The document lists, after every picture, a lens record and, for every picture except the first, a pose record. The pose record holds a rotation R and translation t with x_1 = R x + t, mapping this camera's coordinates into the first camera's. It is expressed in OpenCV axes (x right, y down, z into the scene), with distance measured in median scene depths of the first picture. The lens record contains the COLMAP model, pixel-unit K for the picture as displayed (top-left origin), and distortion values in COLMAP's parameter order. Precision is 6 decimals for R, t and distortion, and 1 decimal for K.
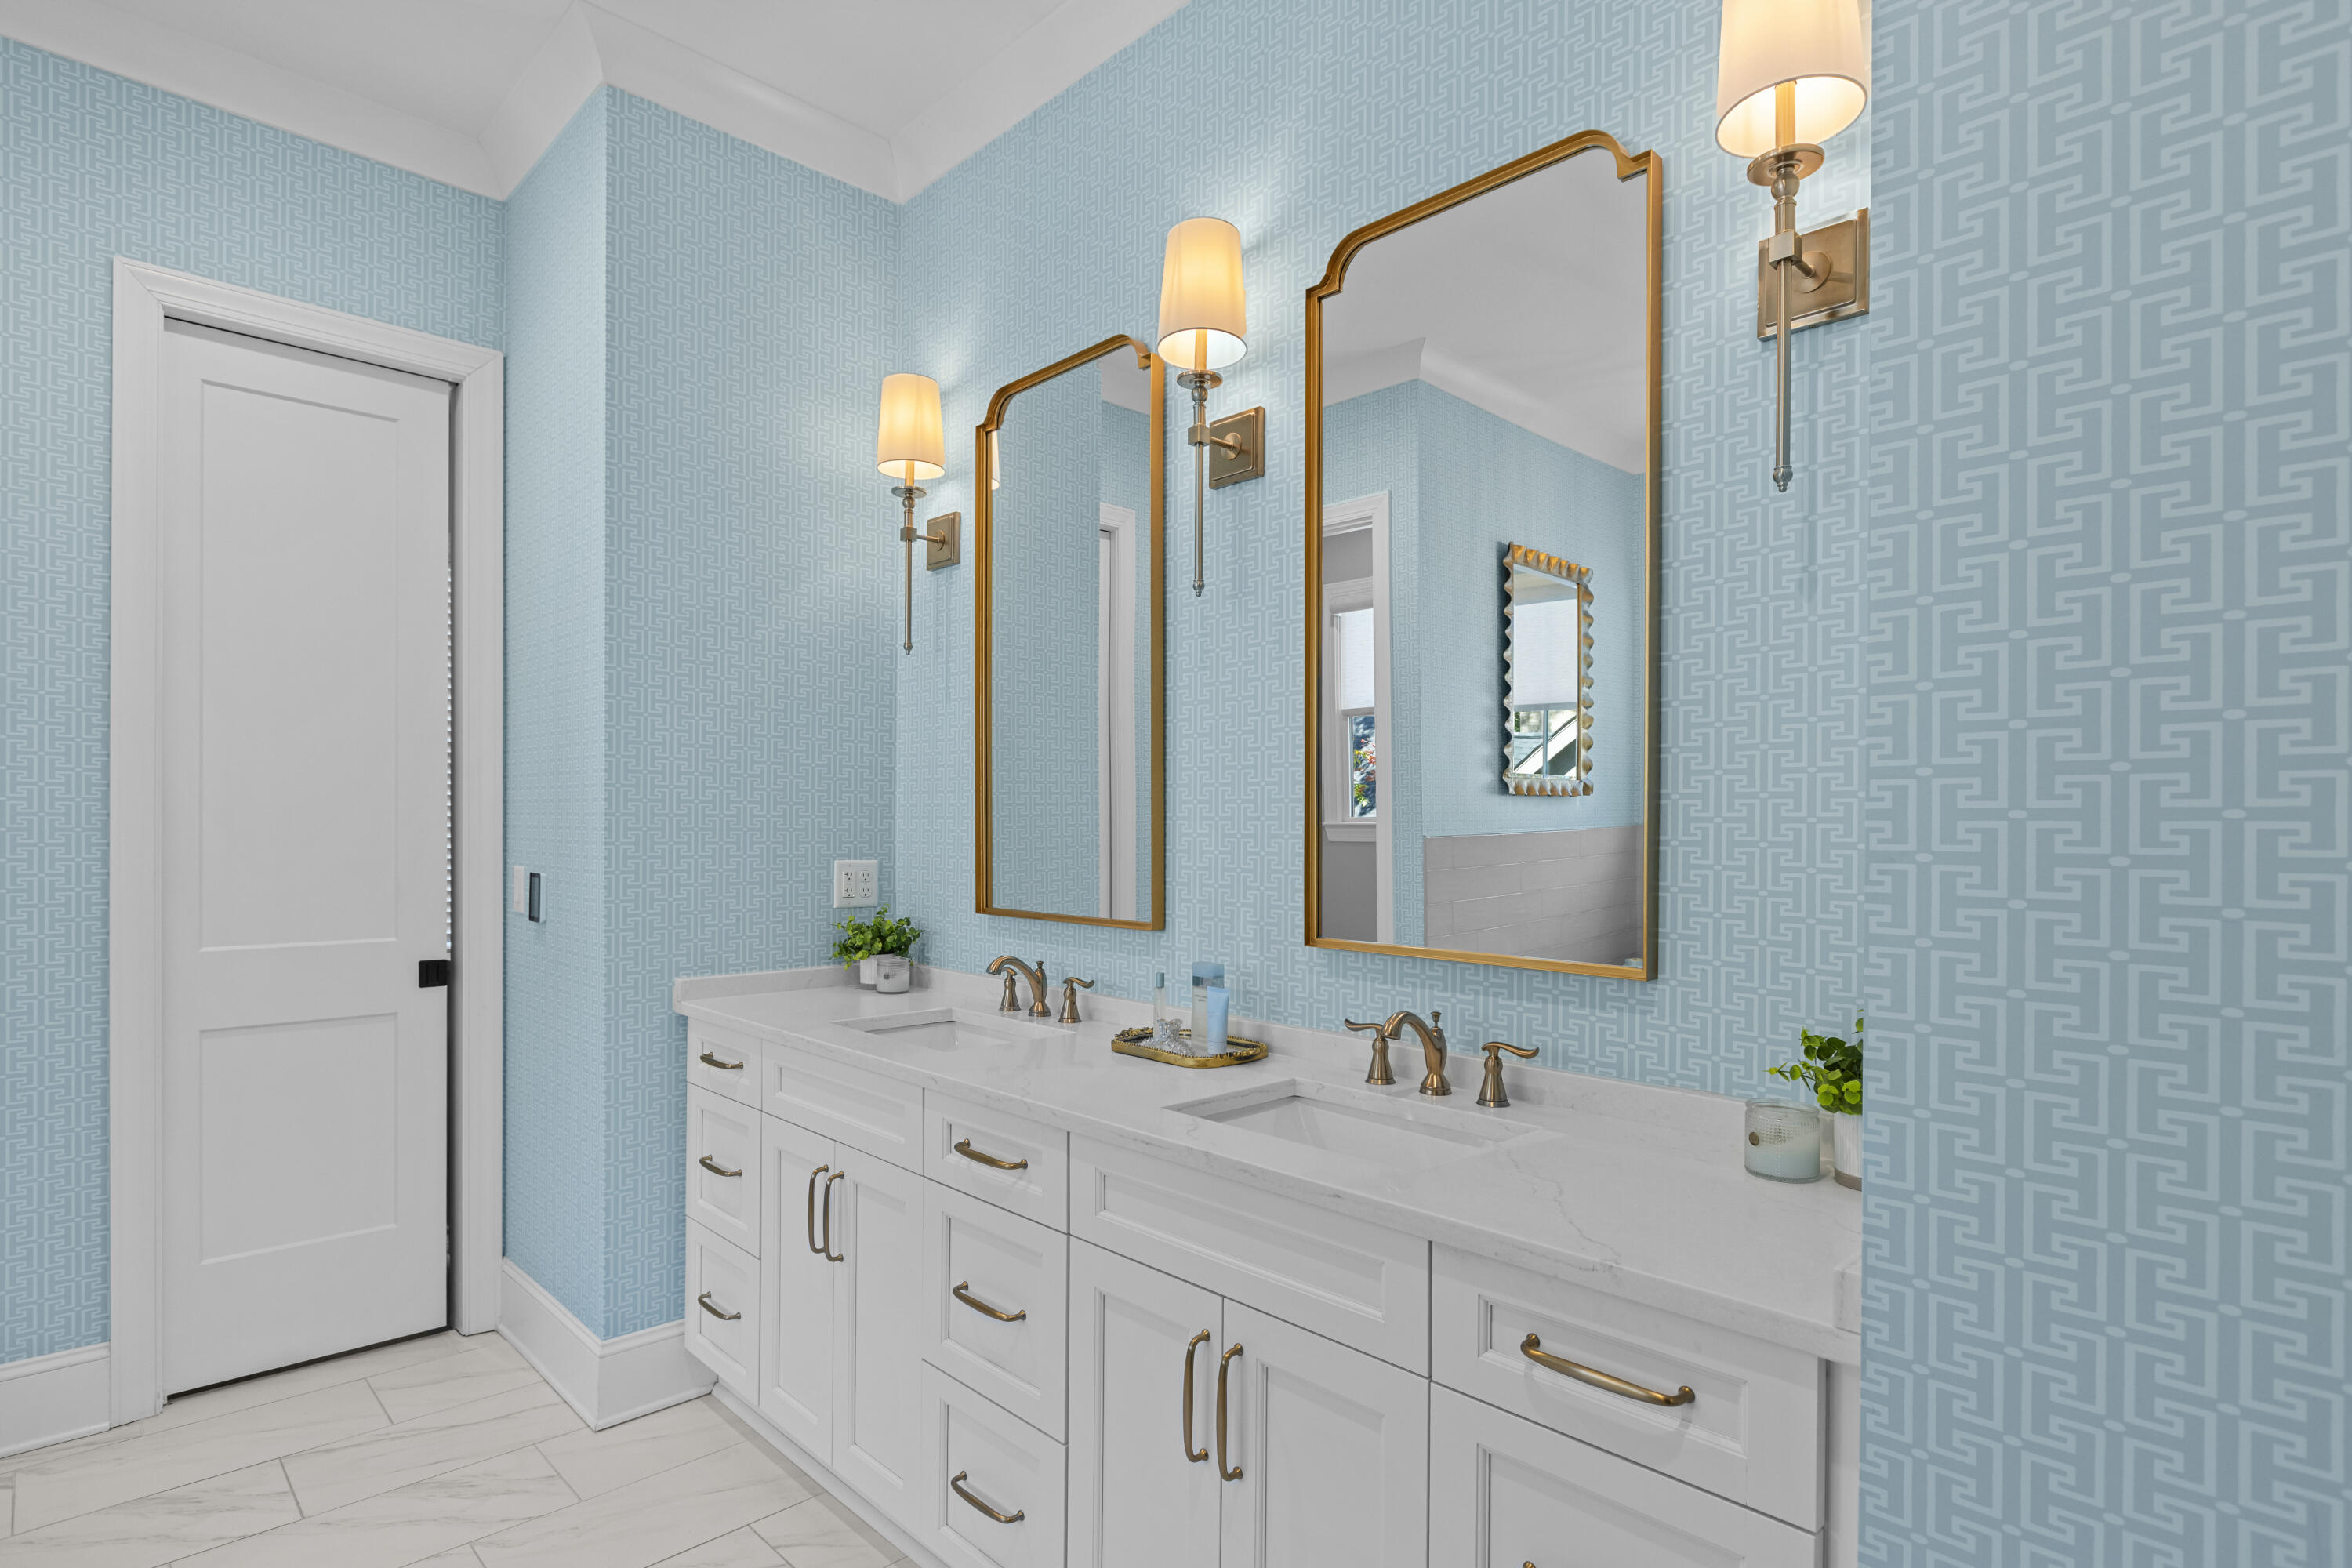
lens RADIAL K [[1180.0, 0, 1178.7], [0, 1180.0, 816.1], [0, 0, 1]] dist [-0.002612, -0.002784]
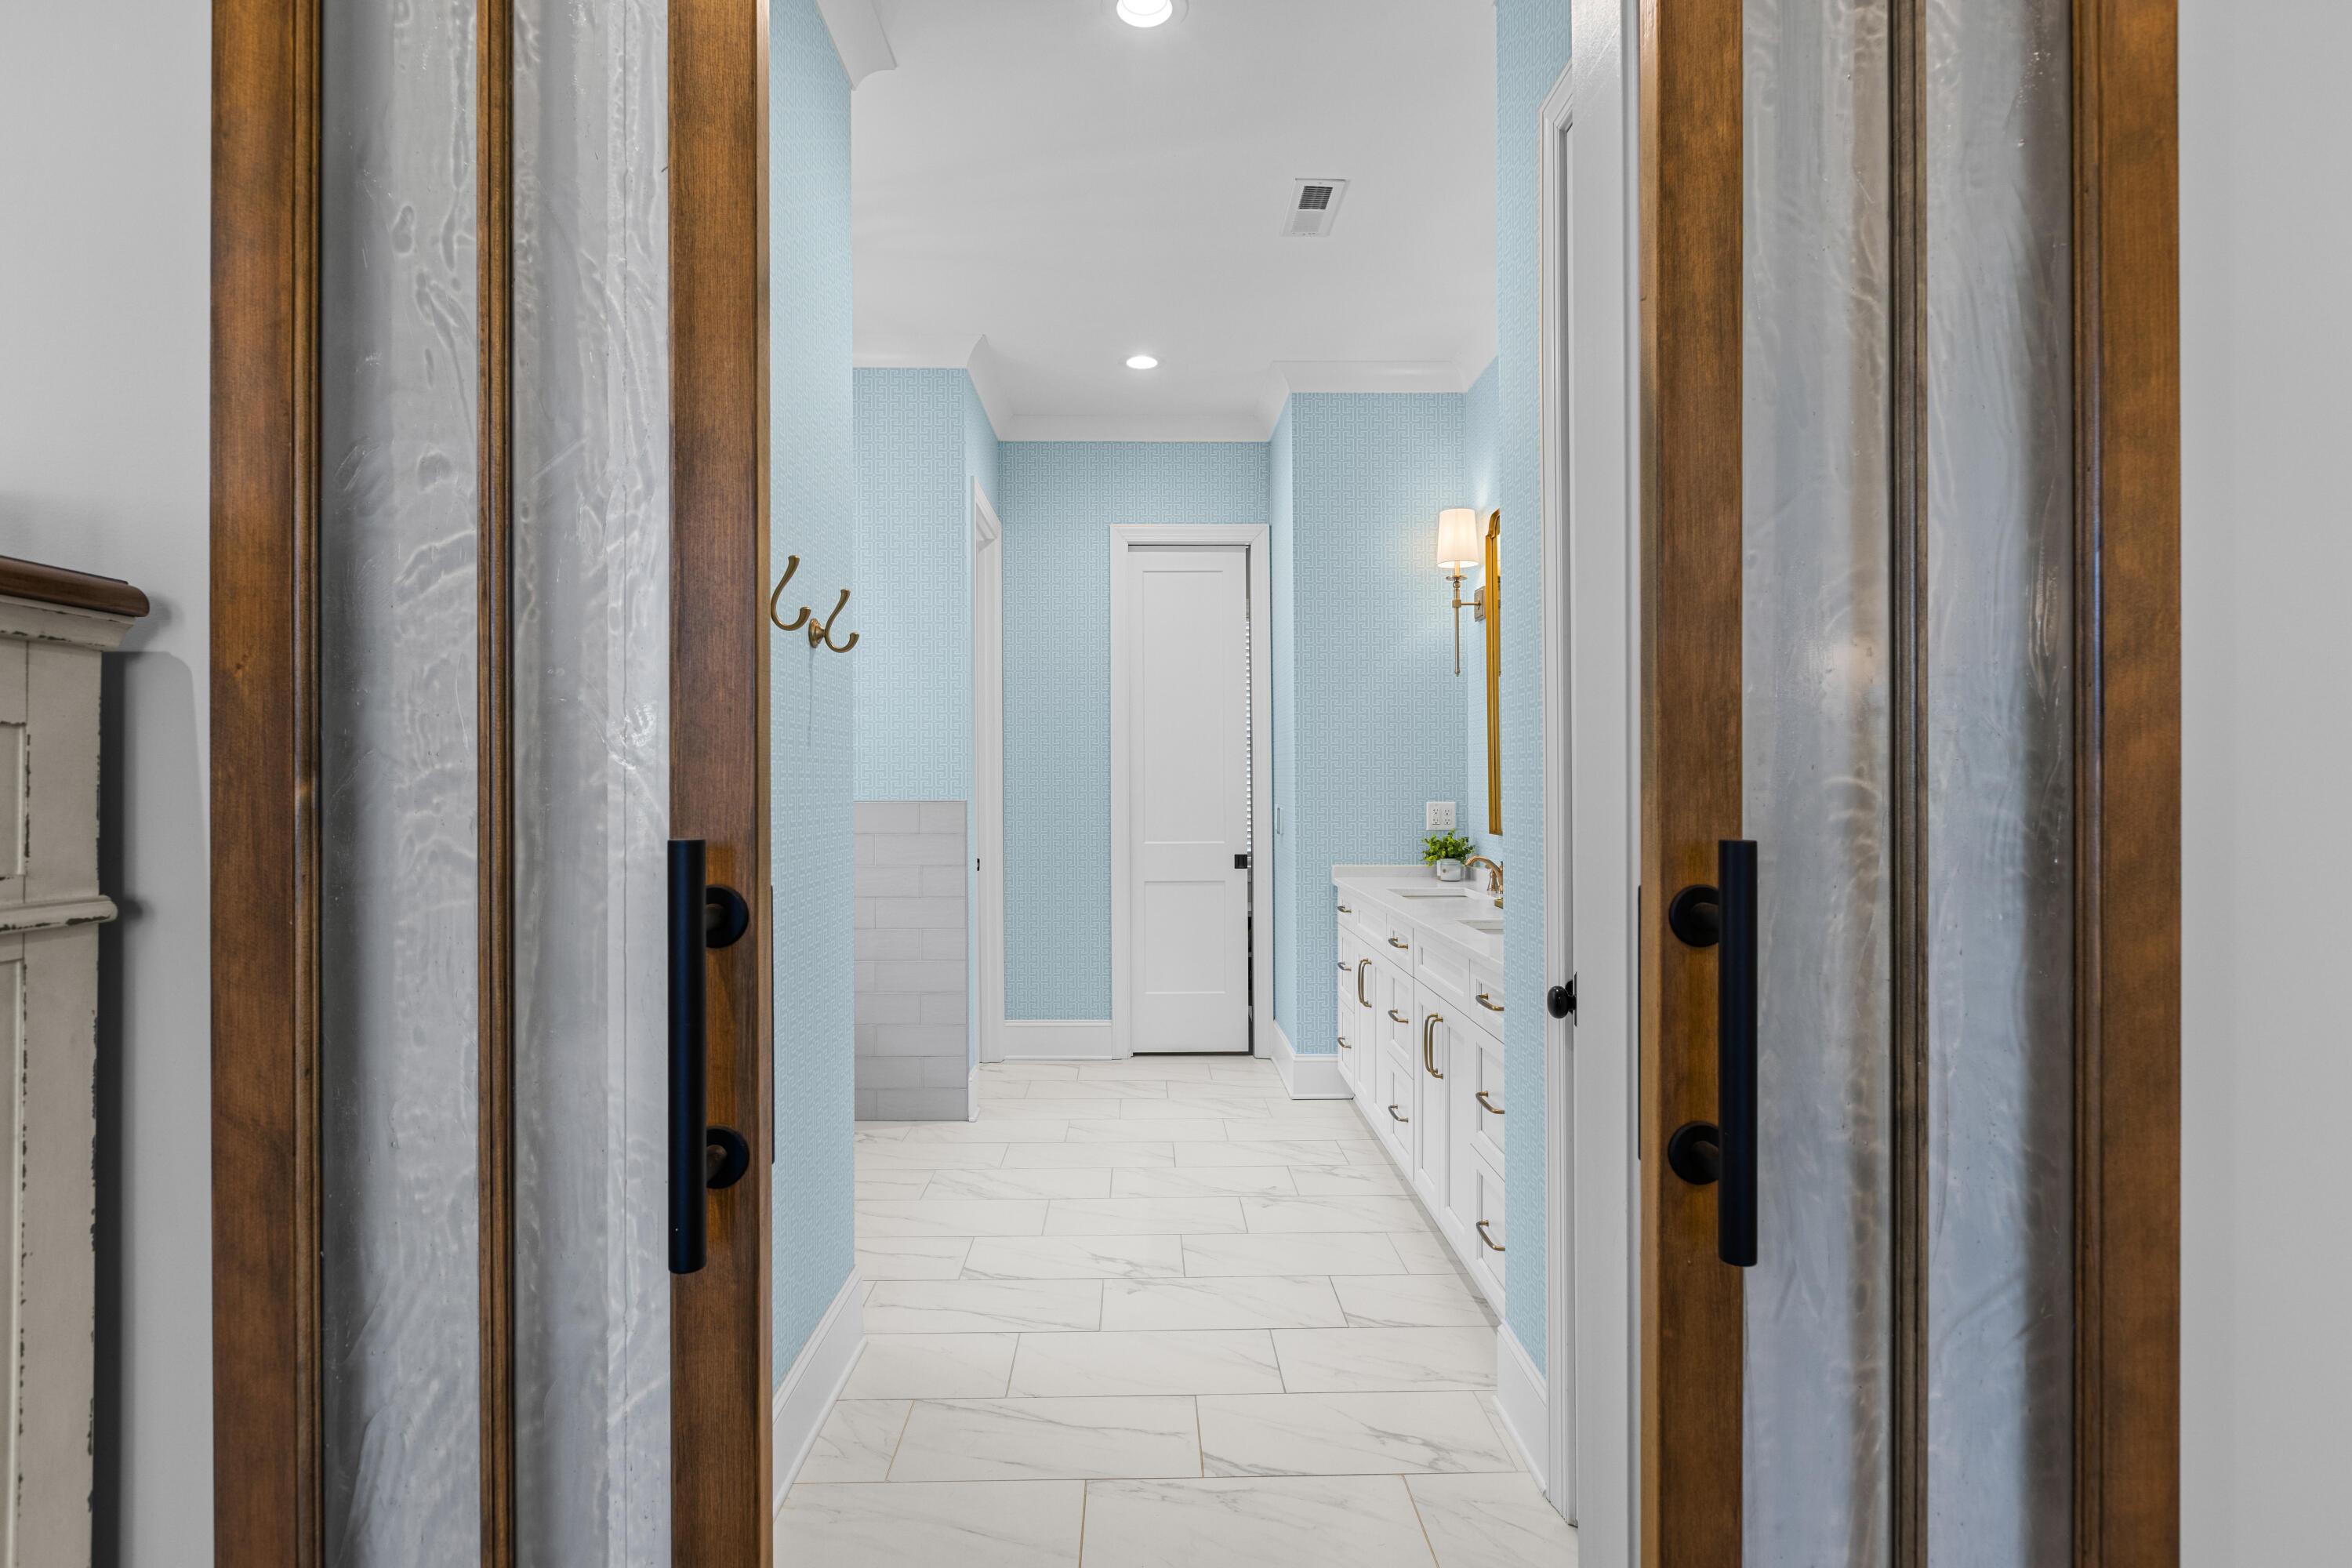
lens RADIAL K [[1180.0, 0, 1173.7], [0, 1180.0, 783.0], [0, 0, 1]] dist [-0.002612, -0.002784]
pose [[0.731887, -0.006523, -0.681395, 0.595965], [0.004260, 0.999978, -0.004997, 0.018362], [0.681413, 0.000754, 0.731899, -0.469510]]
